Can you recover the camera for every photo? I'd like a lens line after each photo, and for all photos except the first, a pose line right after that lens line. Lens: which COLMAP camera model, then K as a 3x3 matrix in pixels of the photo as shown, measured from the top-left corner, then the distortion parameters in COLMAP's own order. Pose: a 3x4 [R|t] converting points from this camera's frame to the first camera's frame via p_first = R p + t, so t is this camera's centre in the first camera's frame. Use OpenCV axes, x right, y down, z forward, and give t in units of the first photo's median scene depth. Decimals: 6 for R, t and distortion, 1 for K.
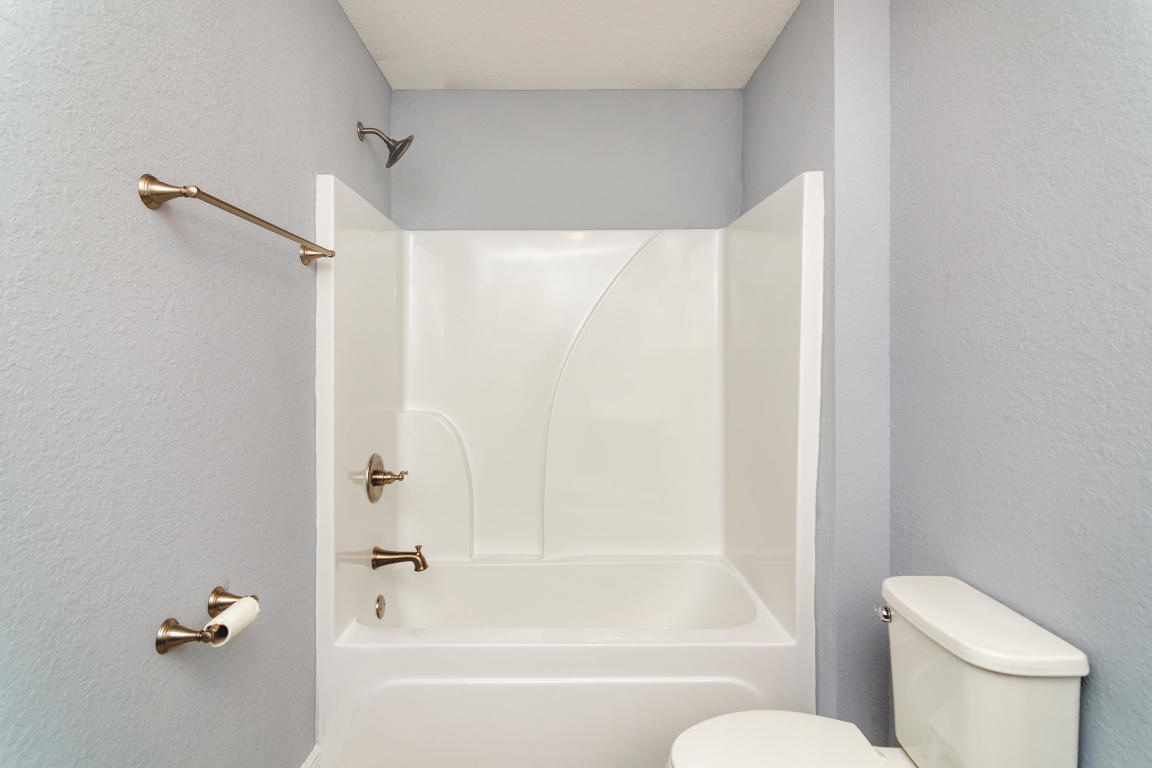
lens RADIAL K [[560.9, 0, 575.6], [0, 560.9, 378.0], [0, 0, 1]] dist [-0.000482, -0.000184]
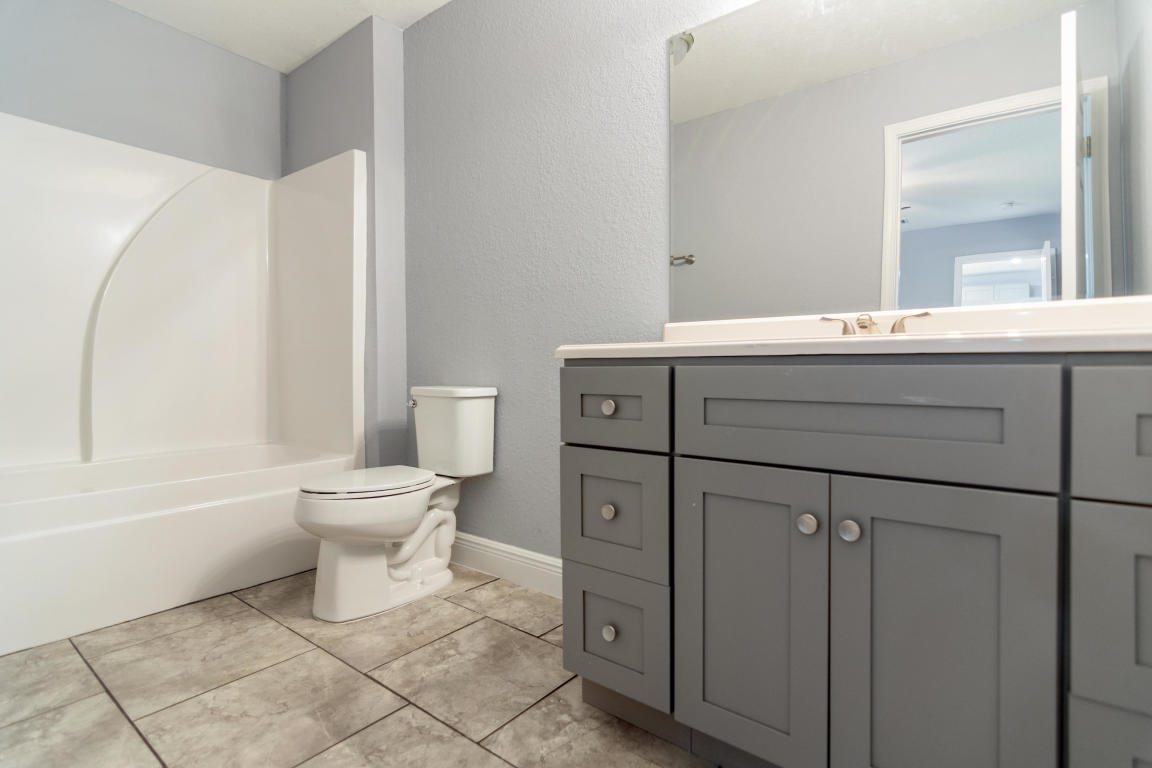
lens RADIAL K [[560.9, 0, 574.1], [0, 560.9, 379.0], [0, 0, 1]] dist [-0.000482, -0.000184]
pose [[0.637049, 0.002436, 0.770820, -0.393536], [0.014334, 0.999785, -0.015007, 0.294898], [-0.770690, 0.020609, 0.636877, -0.424127]]
